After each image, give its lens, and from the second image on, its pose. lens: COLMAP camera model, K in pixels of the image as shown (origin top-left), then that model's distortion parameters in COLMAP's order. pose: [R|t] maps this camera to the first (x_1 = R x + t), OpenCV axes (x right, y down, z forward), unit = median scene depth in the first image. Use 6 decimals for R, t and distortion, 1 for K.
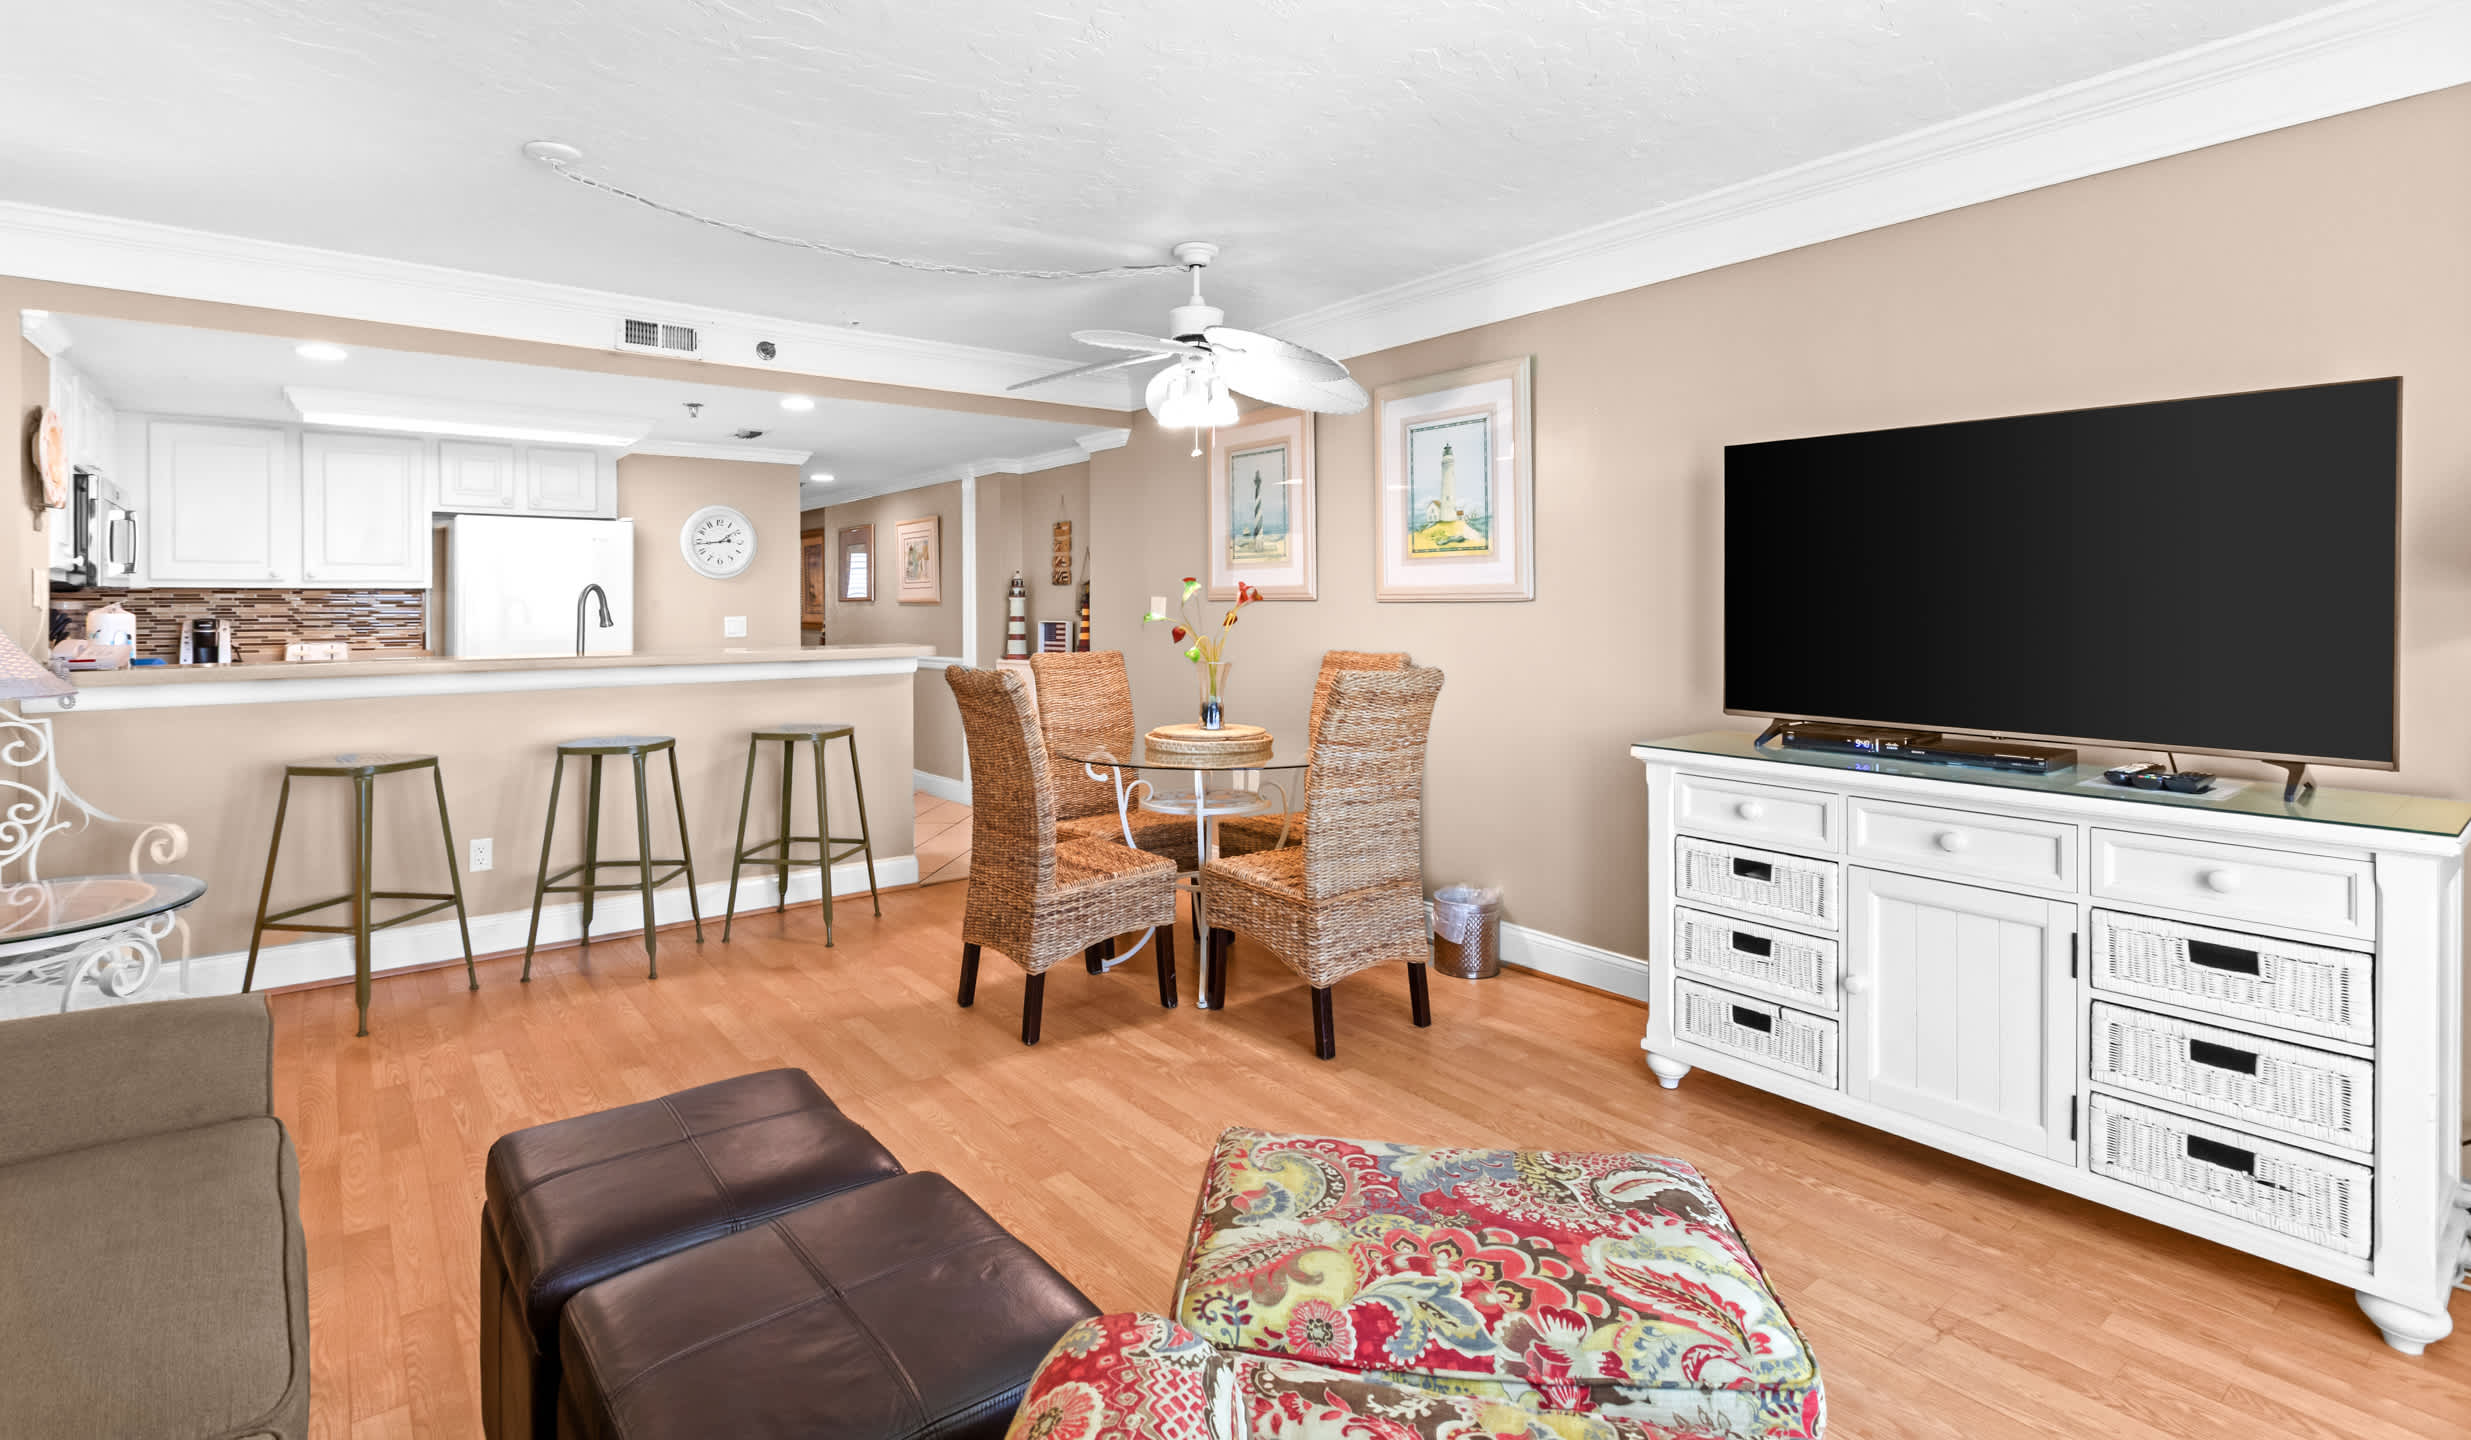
lens RADIAL K [[1148.1, 0, 1218.5], [0, 1148.1, 614.7], [0, 0, 1]] dist [0.003119, 0.000108]
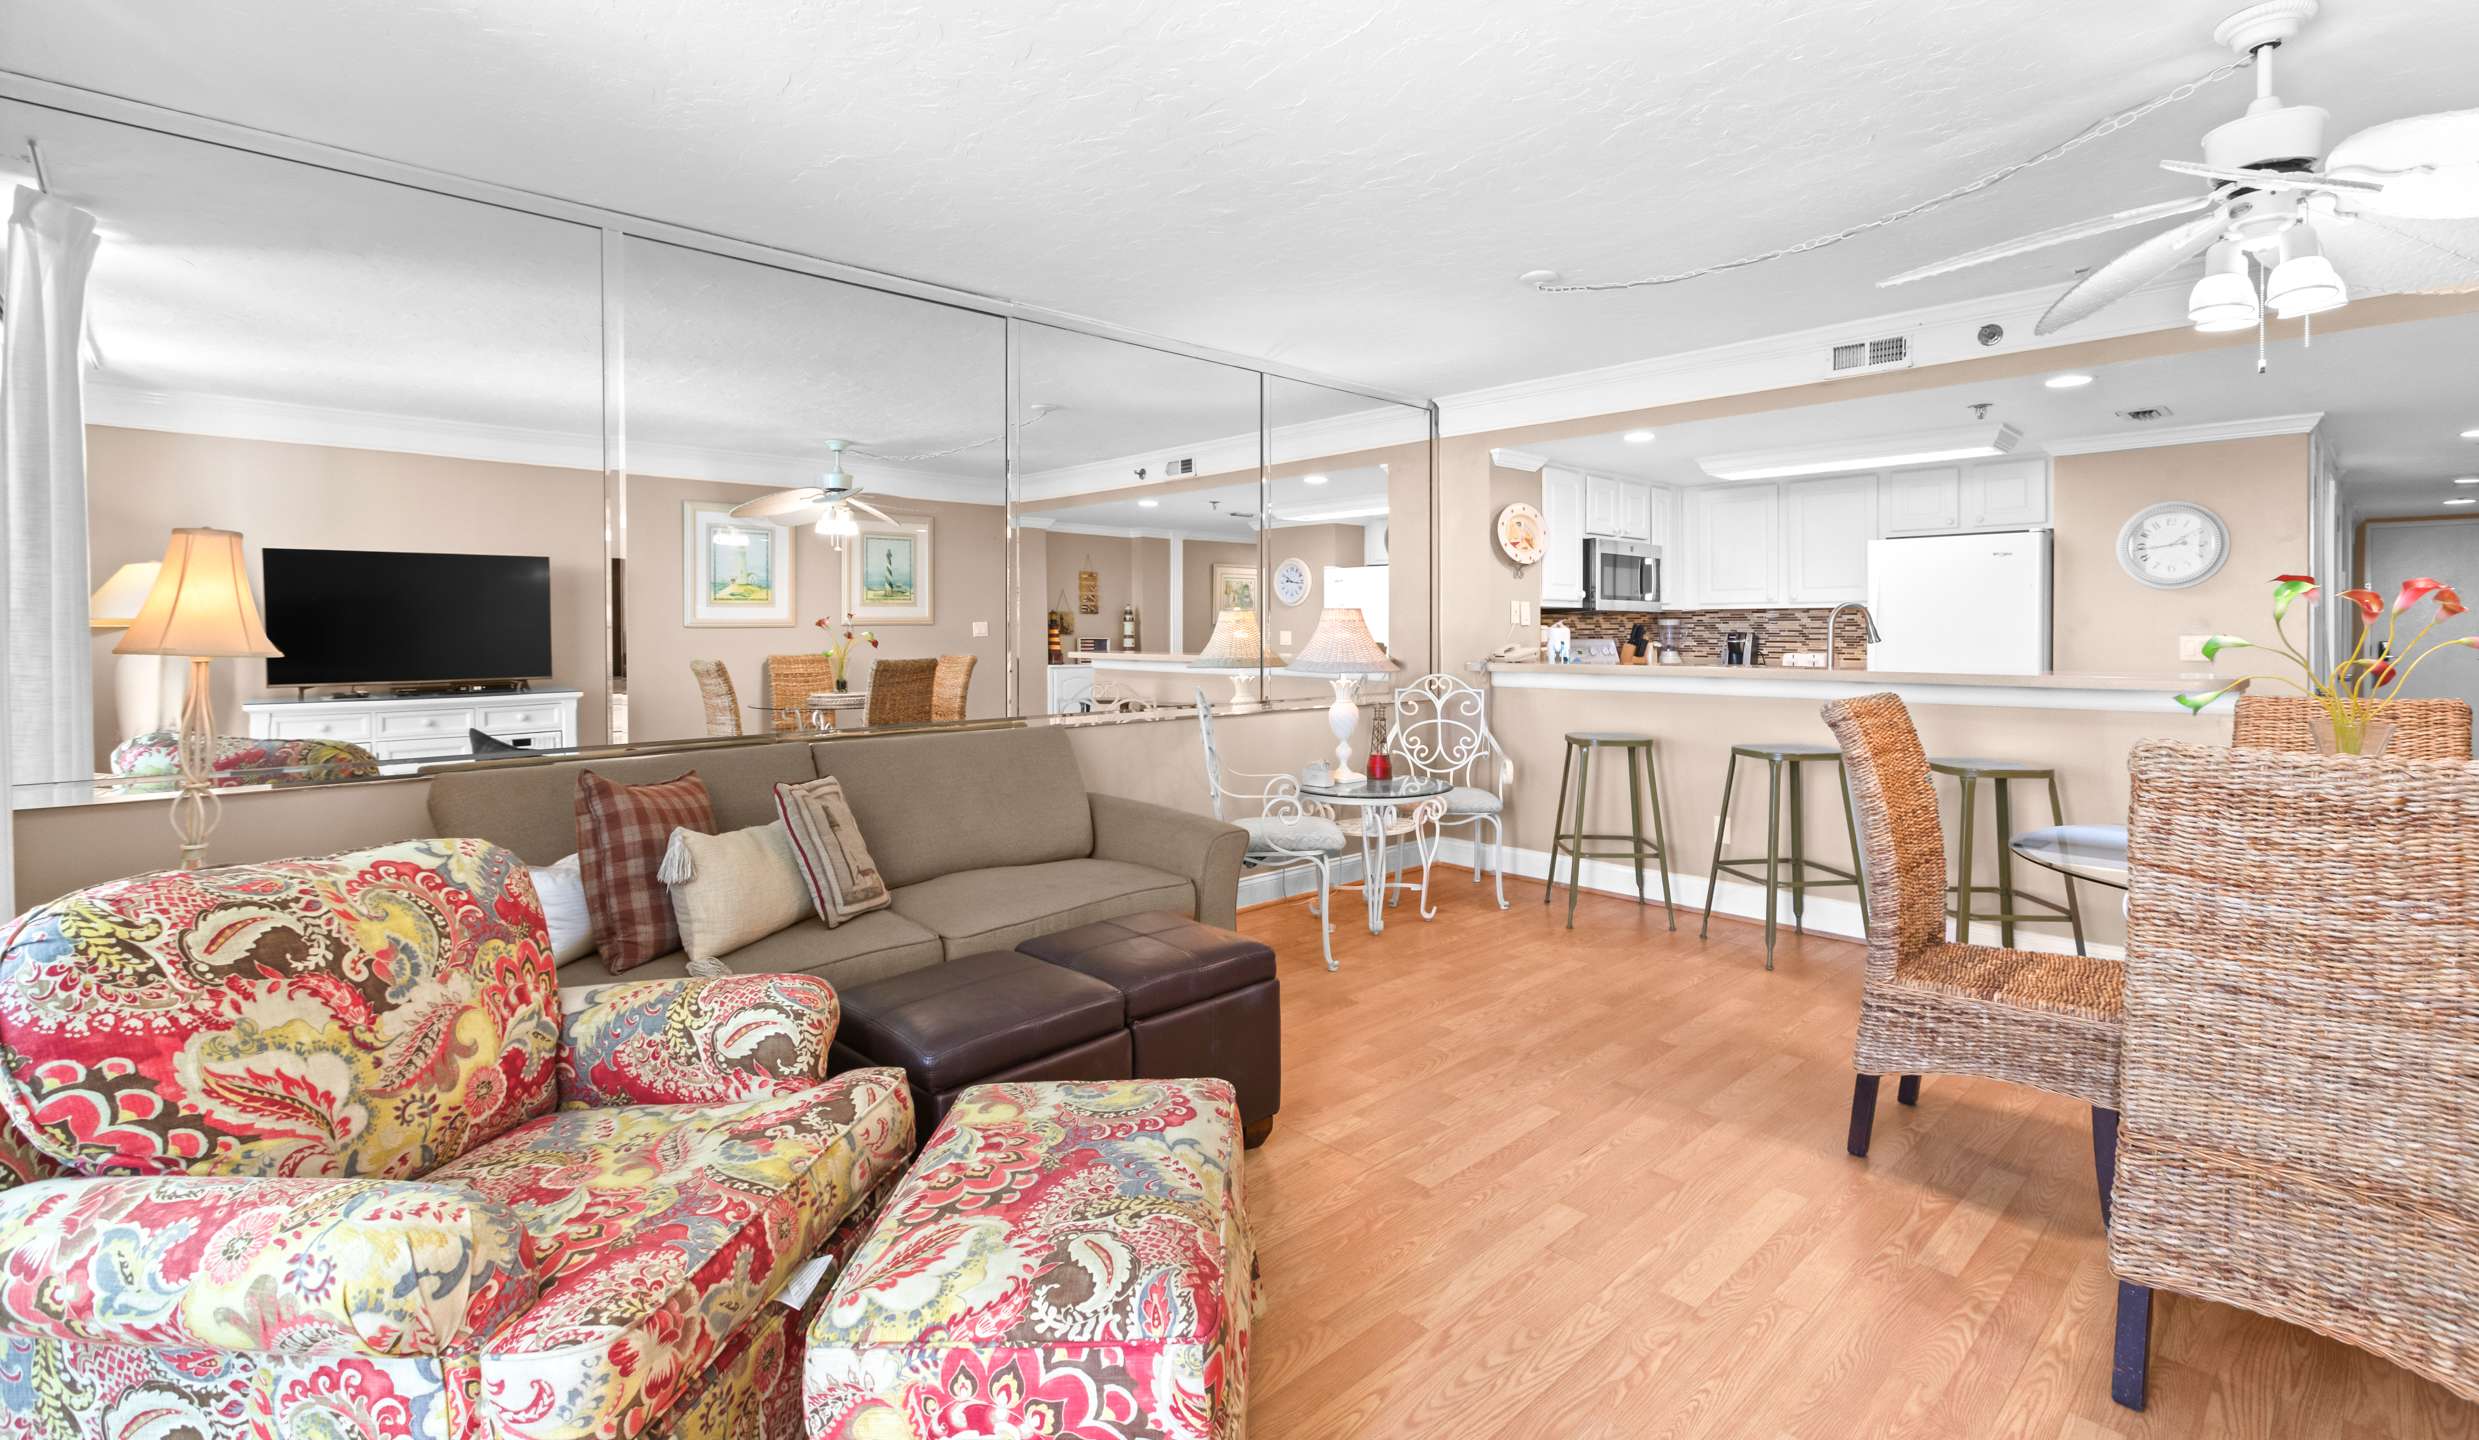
lens RADIAL K [[1113.1, 0, 1231.2], [0, 1113.1, 642.4], [0, 0, 1]] dist [-0.000637, 0.000350]
pose [[0.080597, 0.015983, -0.996619, 0.640005], [-0.003601, 0.999870, 0.015744, -0.005255], [0.996740, 0.002320, 0.080645, 0.526899]]
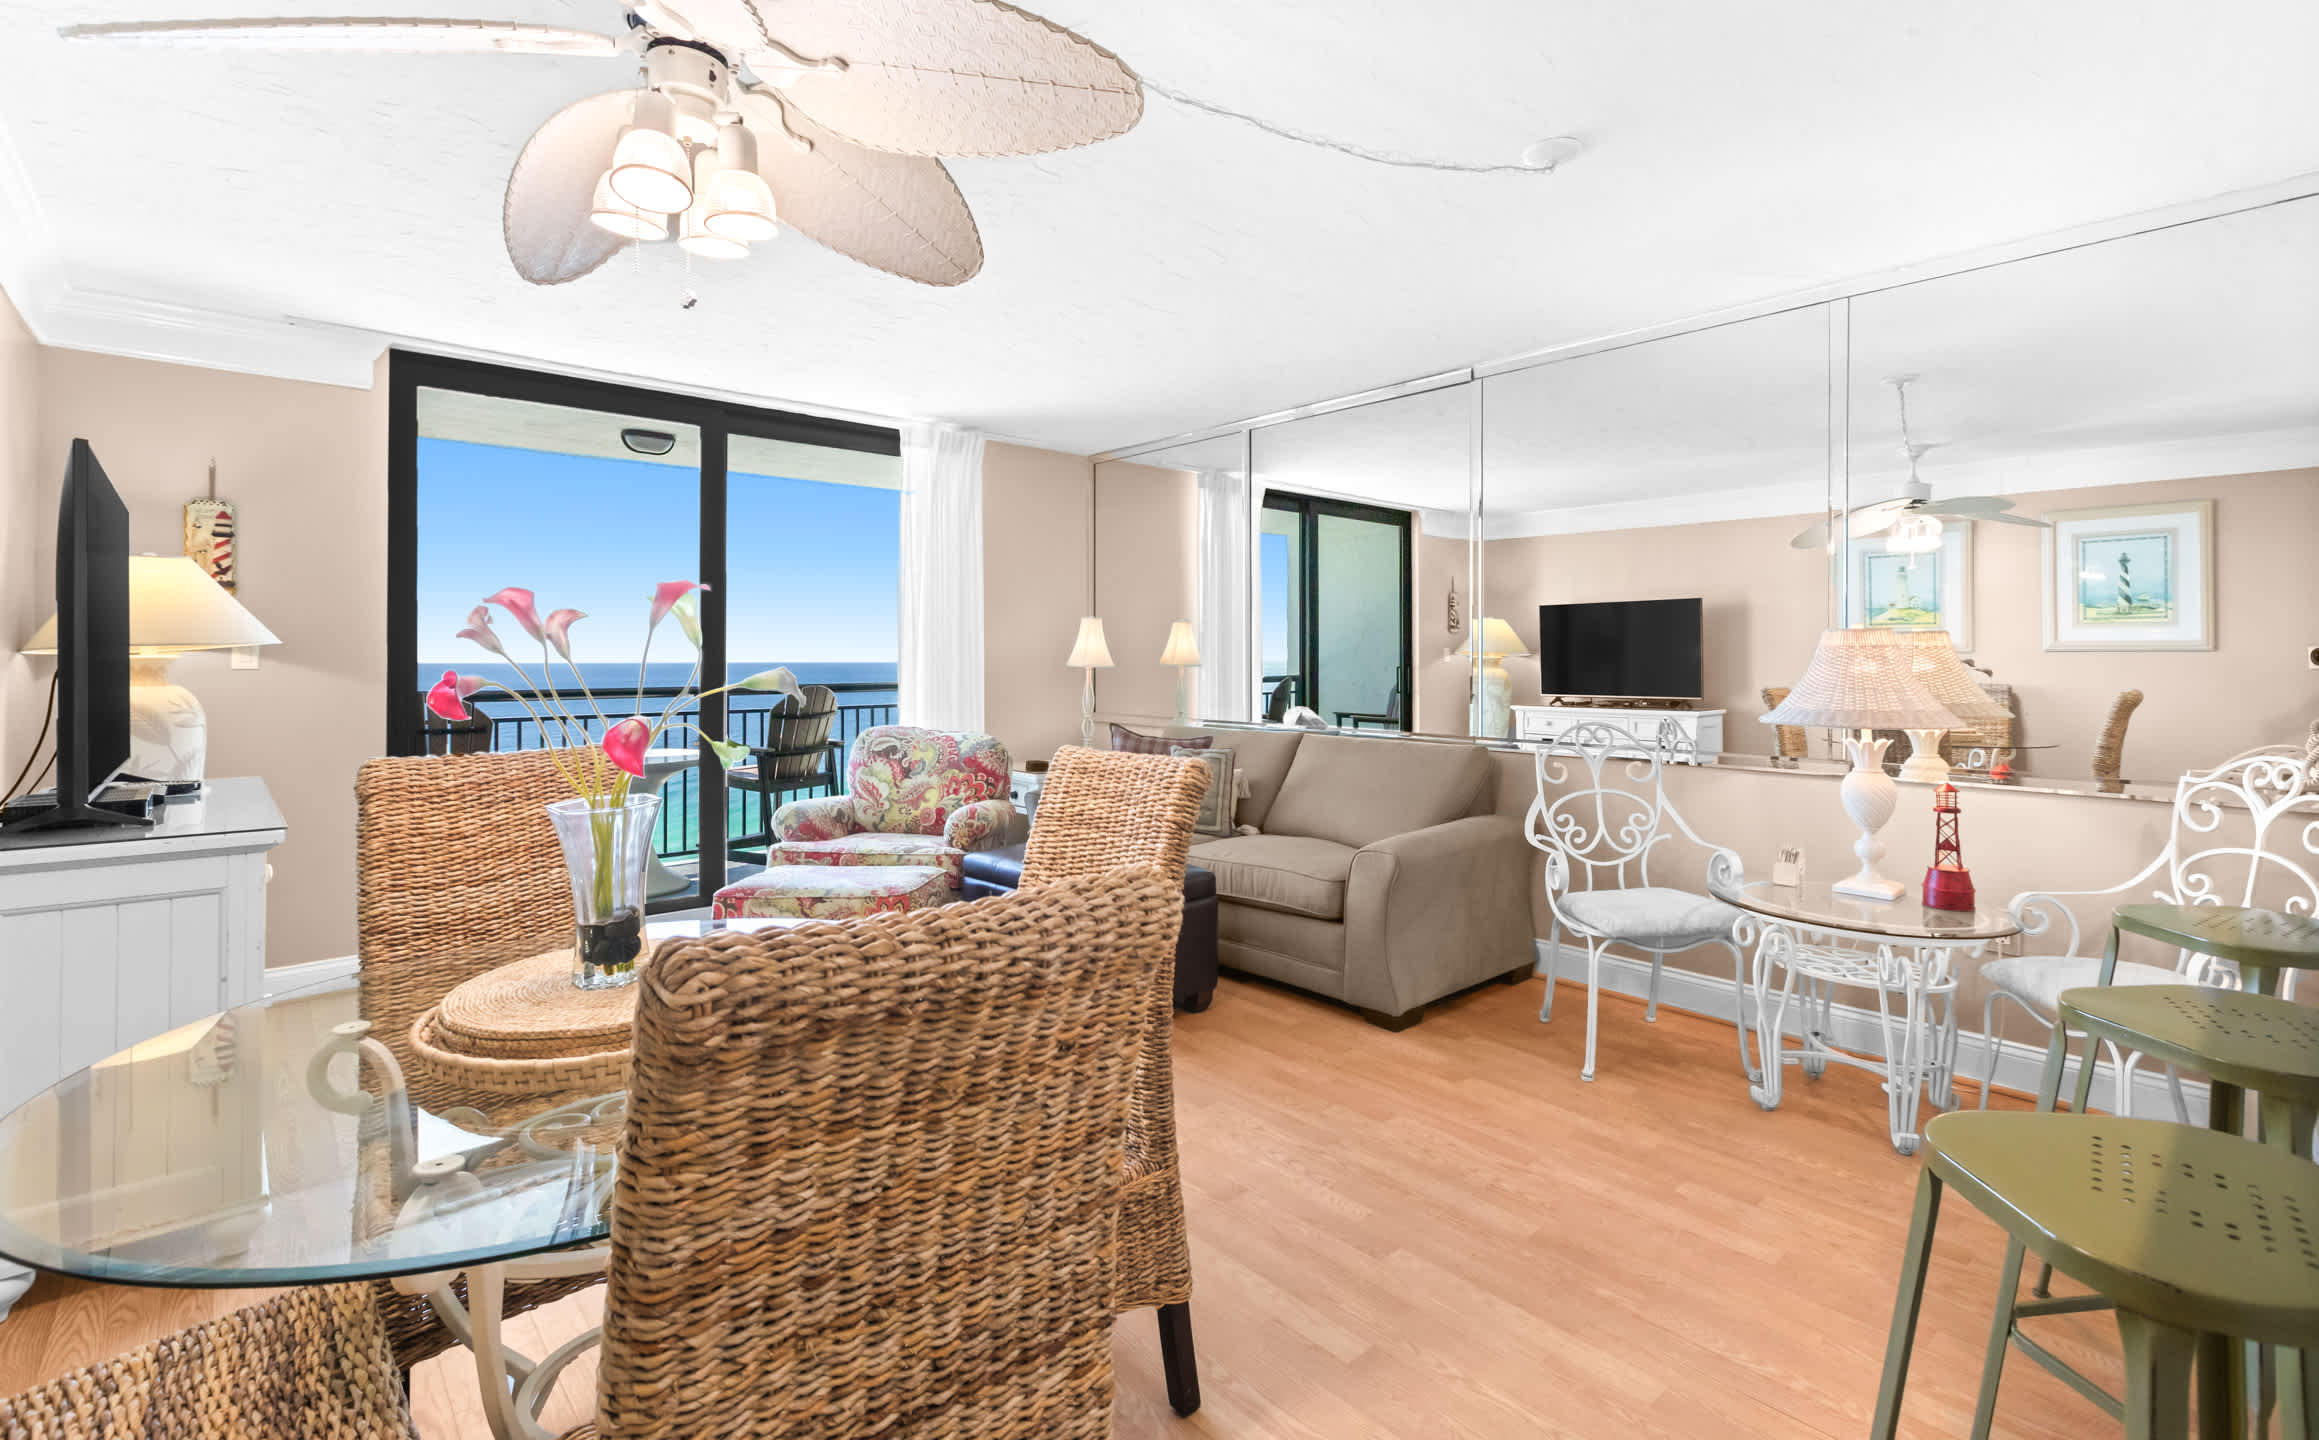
lens RADIAL K [[1037.7, 0, 1163.3], [0, 1037.7, 651.0], [0, 0, 1]] dist [0.001790, -0.000013]
pose [[-0.998447, 0.002143, -0.055662, -0.215006], [0.002178, 0.999997, -0.000564, -0.009311], [0.055660, -0.000685, -0.998450, 1.745041]]
